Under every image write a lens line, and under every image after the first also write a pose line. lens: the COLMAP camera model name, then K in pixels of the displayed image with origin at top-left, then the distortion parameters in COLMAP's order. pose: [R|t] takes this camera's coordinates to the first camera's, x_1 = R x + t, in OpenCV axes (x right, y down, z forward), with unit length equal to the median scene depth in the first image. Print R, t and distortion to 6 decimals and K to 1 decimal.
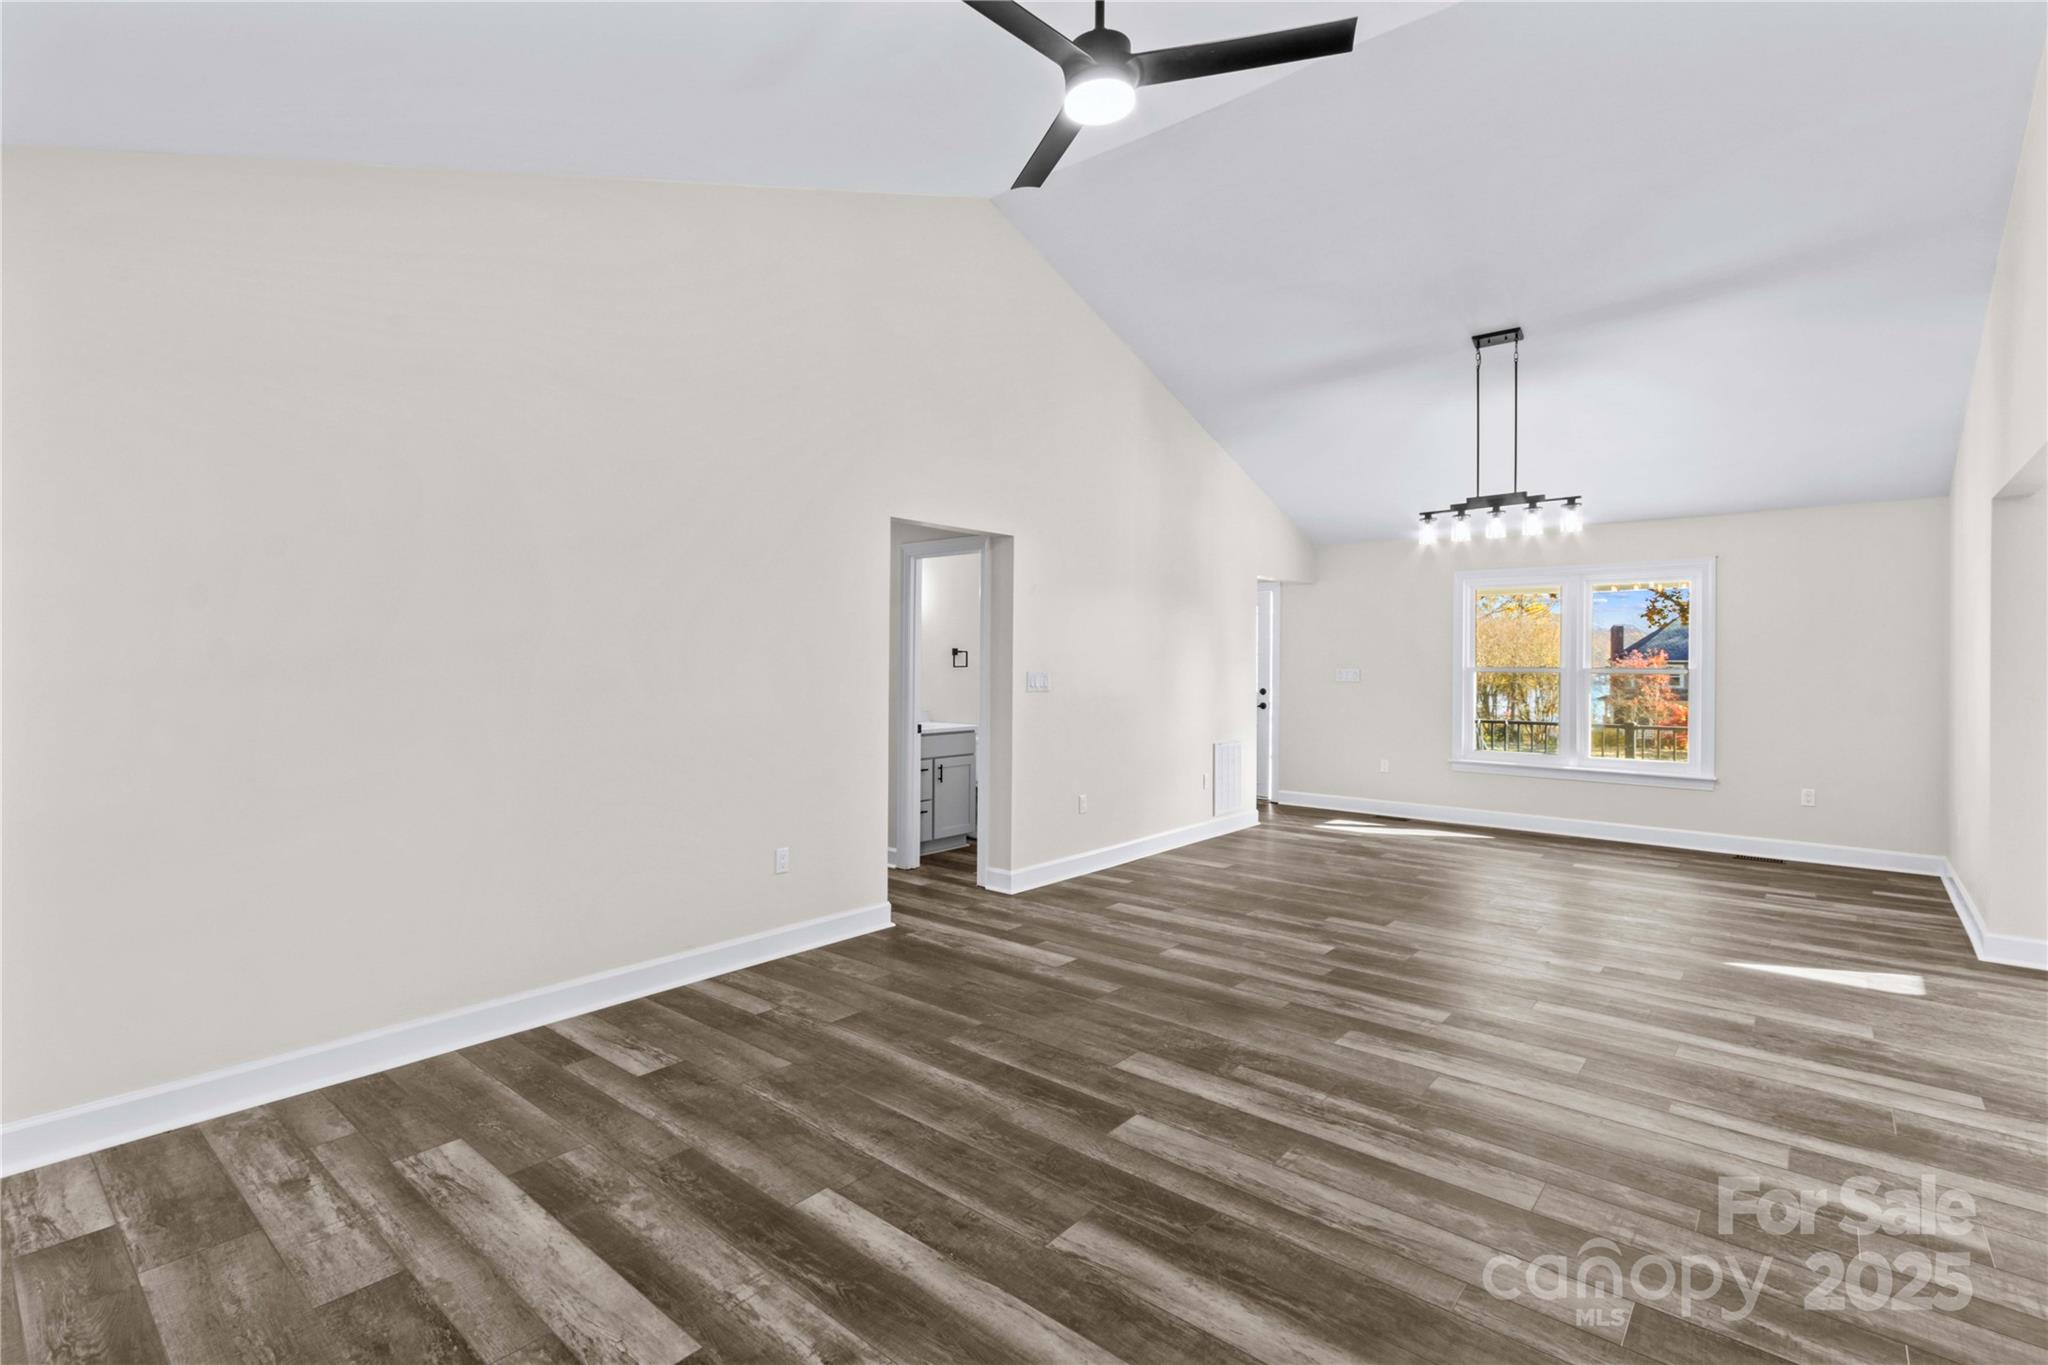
lens RADIAL K [[945.2, 0, 969.7], [0, 945.2, 660.9], [0, 0, 1]] dist [0.010228, -0.004403]
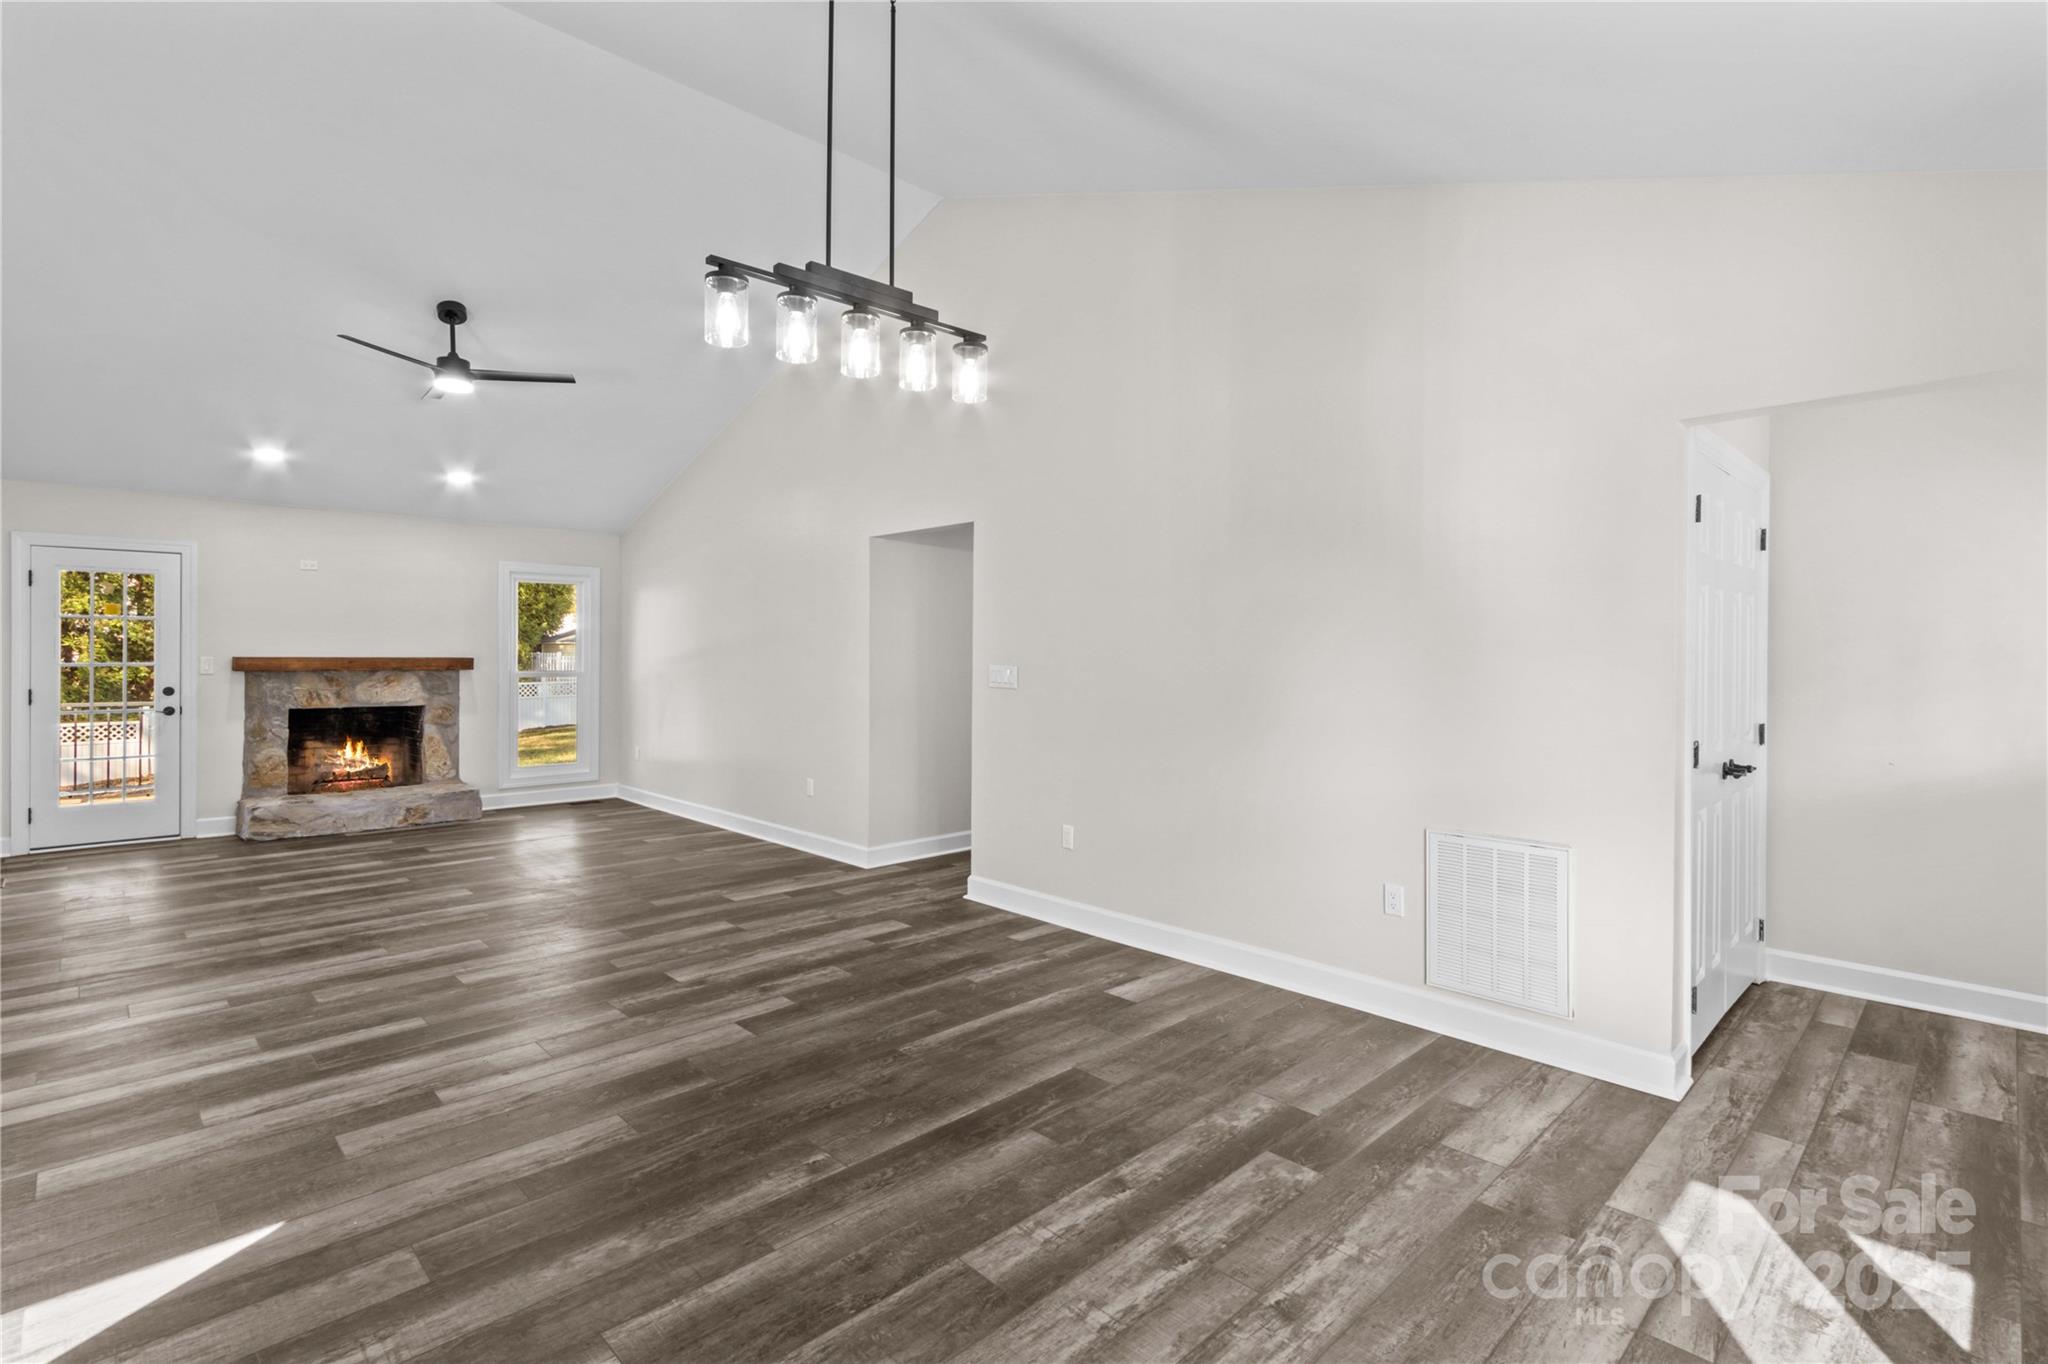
lens RADIAL K [[945.2, 0, 978.1], [0, 945.2, 666.1], [0, 0, 1]] dist [0.010228, -0.004403]
pose [[-0.084122, 0.005543, -0.996440, 1.371845], [-0.007770, 0.999950, 0.006219, 0.008185], [0.996425, 0.008265, -0.084075, 1.507306]]
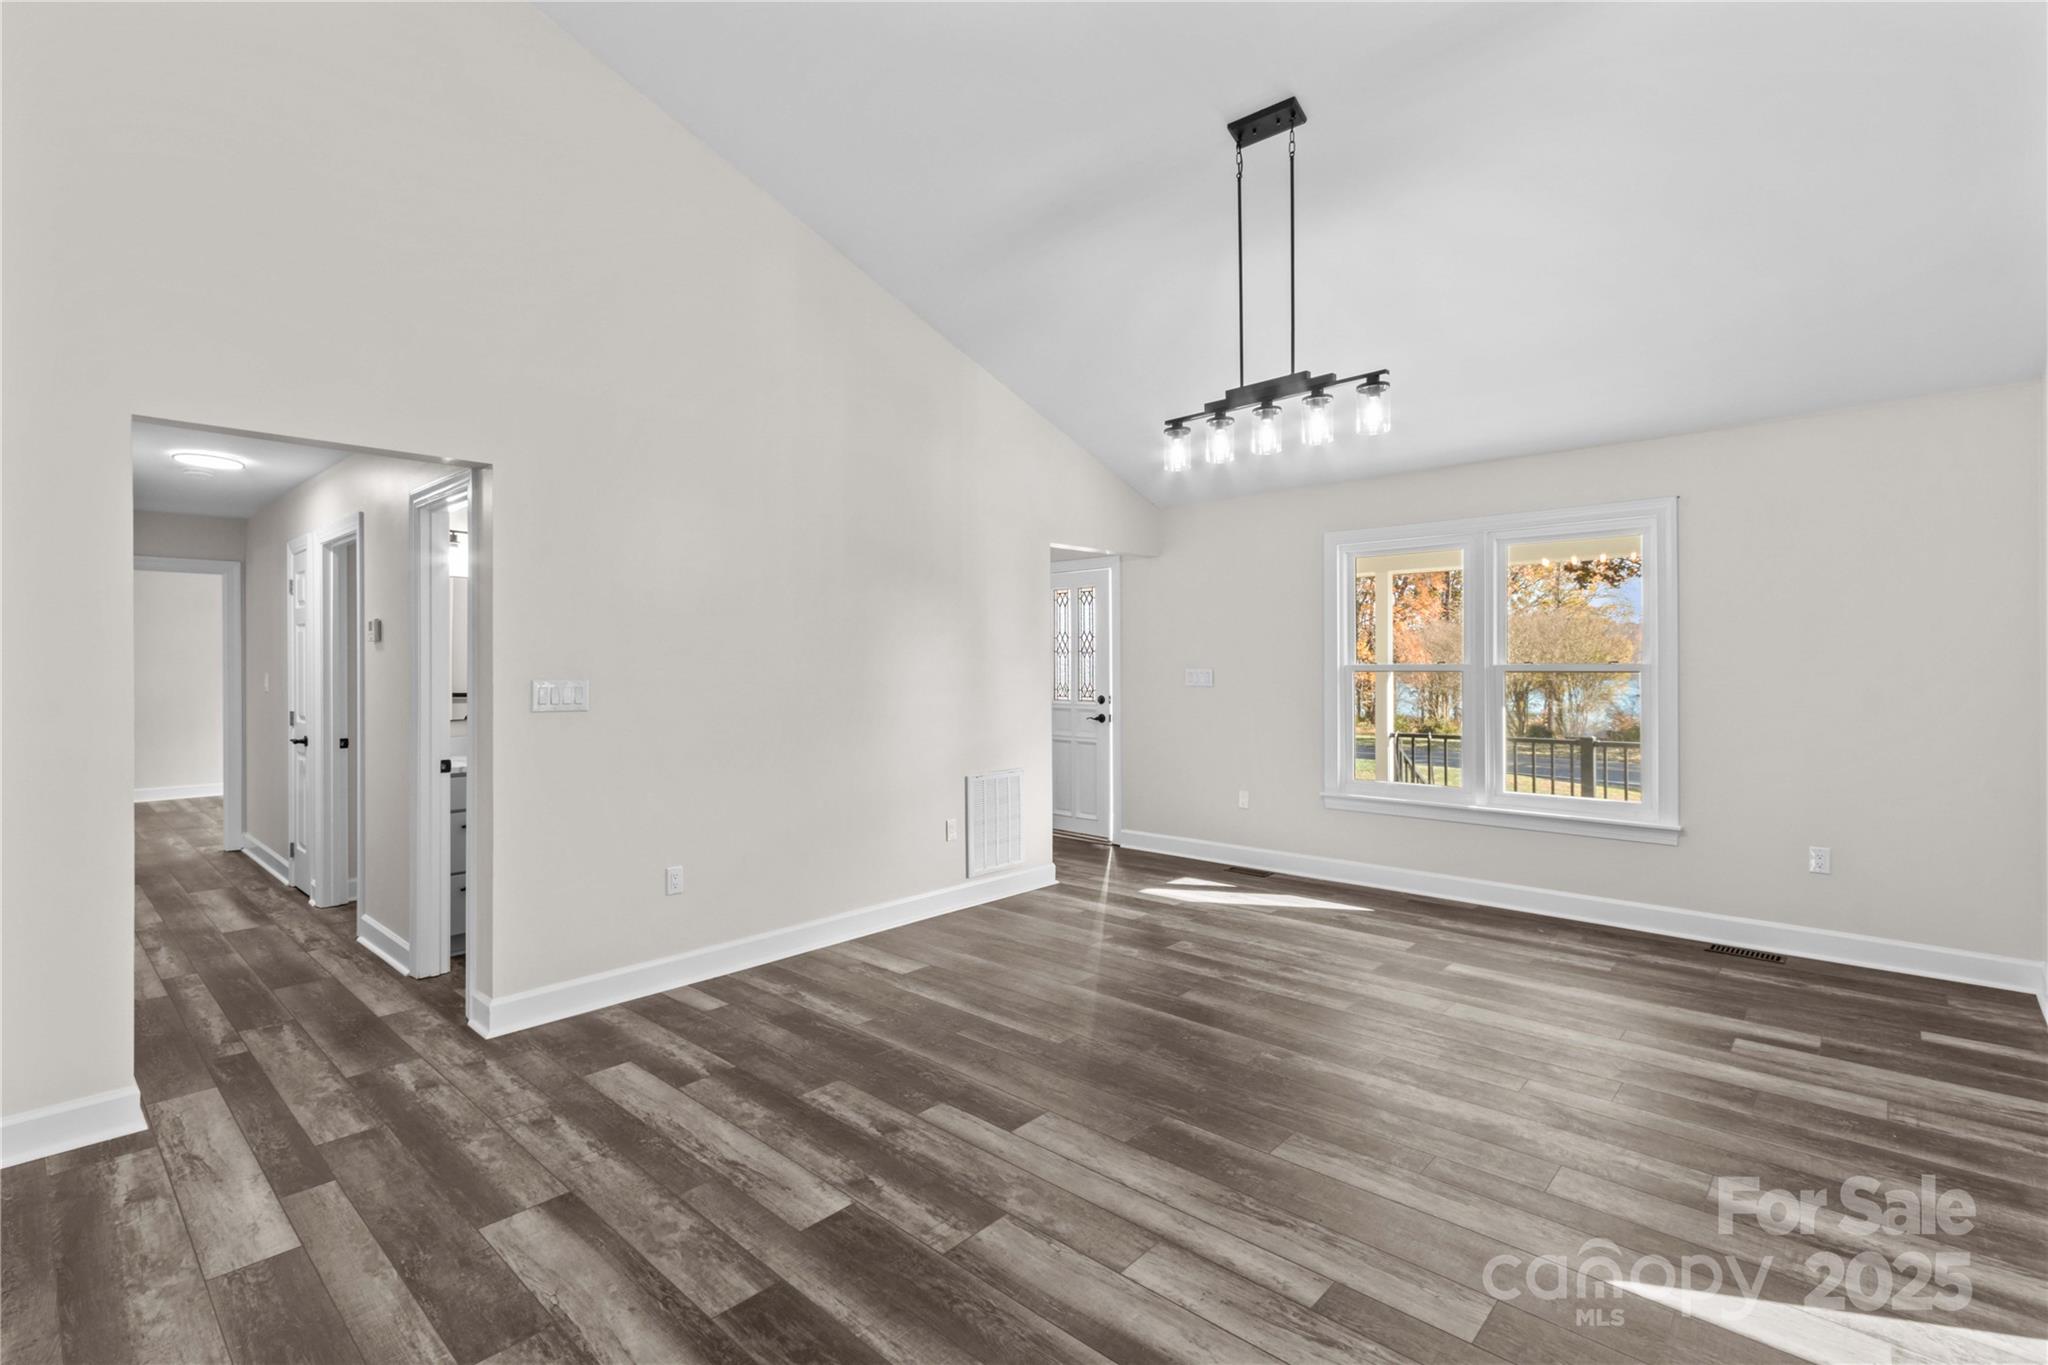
lens RADIAL K [[945.2, 0, 978.1], [0, 945.2, 656.3], [0, 0, 1]] dist [0.010228, -0.004403]
pose [[0.999443, -0.010303, -0.031738, 0.534484], [0.010064, 0.999920, -0.007689, 0.005303], [0.031815, 0.007365, 0.999467, 0.535981]]
